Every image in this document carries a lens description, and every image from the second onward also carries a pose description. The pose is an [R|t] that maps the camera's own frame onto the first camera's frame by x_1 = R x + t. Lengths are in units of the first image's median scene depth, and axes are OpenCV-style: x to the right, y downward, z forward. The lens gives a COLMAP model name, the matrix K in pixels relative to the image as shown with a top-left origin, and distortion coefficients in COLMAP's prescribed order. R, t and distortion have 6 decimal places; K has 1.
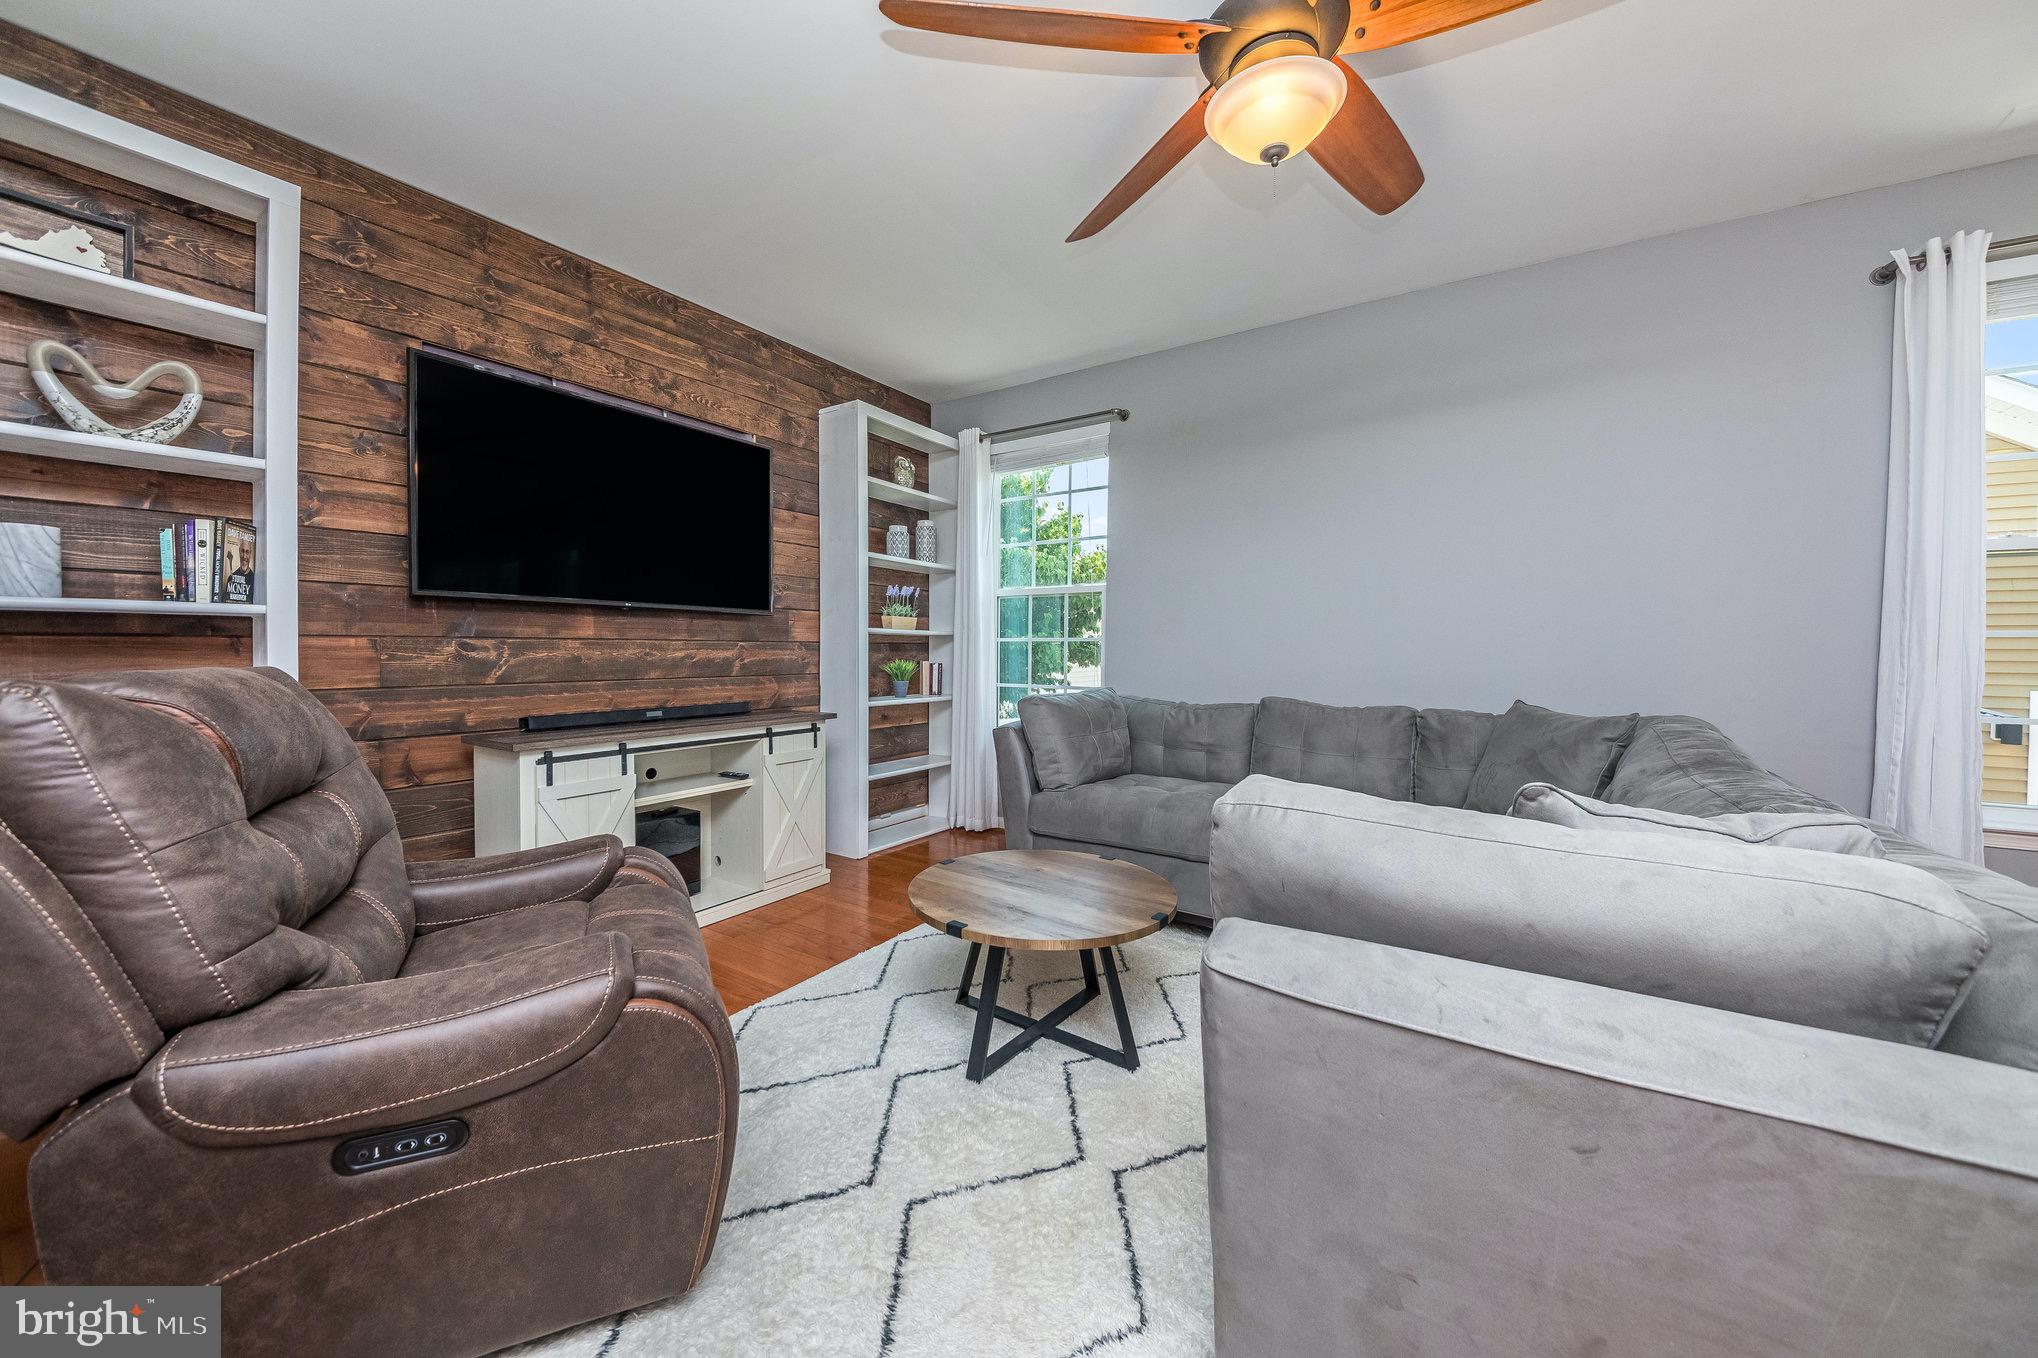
lens RADIAL K [[741.6, 0, 1025.8], [0, 741.6, 681.2], [0, 0, 1]] dist [-0.000296, -0.005915]
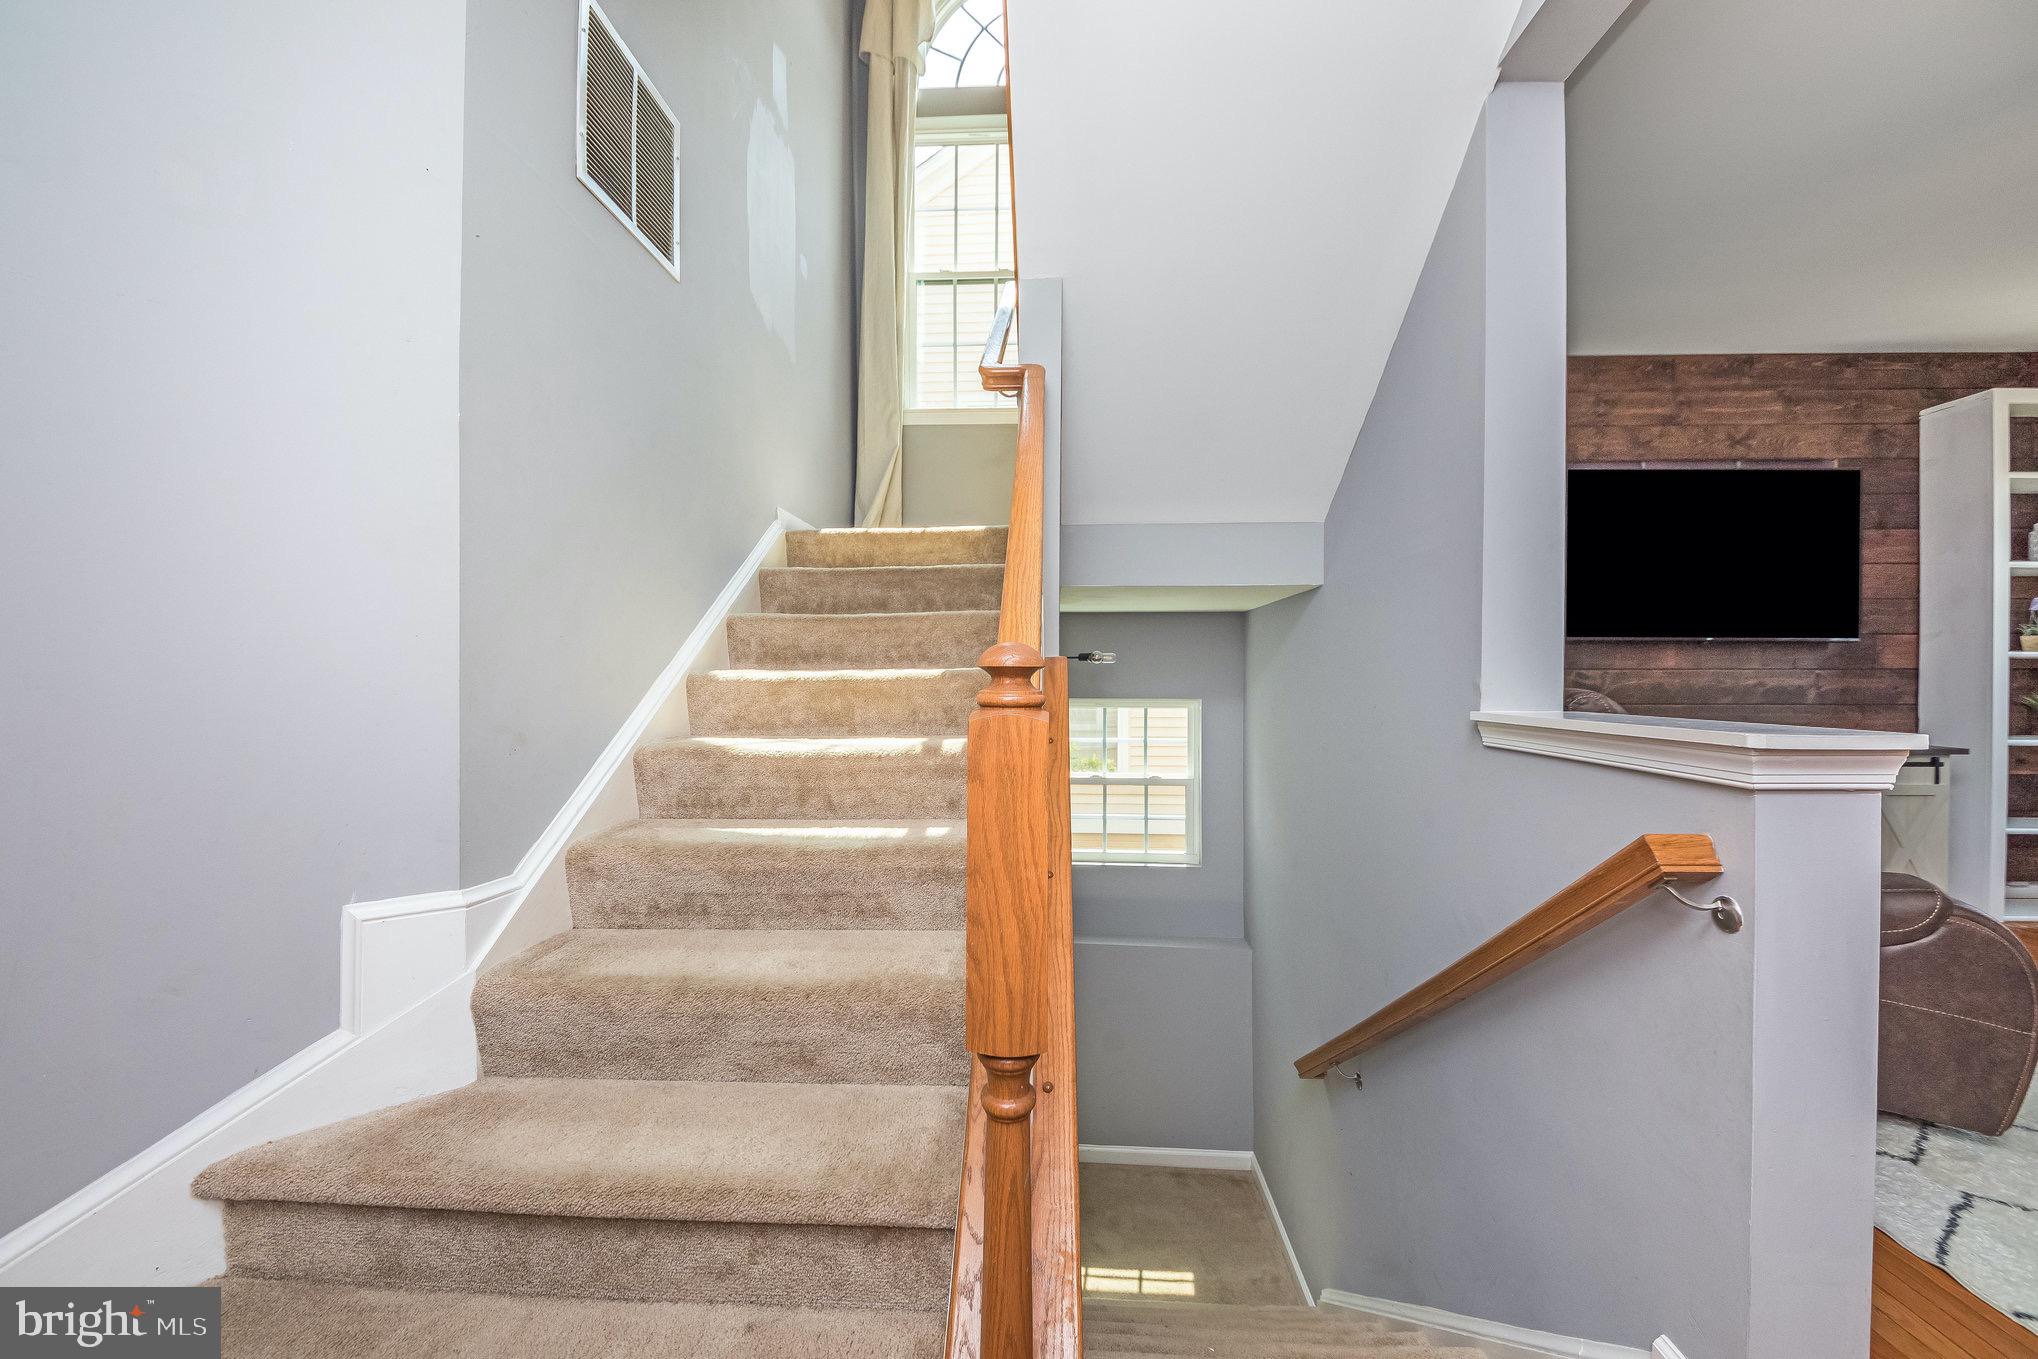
lens RADIAL K [[741.6, 0, 1025.8], [0, 741.6, 681.7], [0, 0, 1]] dist [-0.000296, -0.005915]
pose [[0.501711, -0.001712, -0.865034, -0.072260], [-0.037243, 0.999028, -0.023578, 0.027808], [0.864233, 0.044046, 0.501159, -0.447312]]
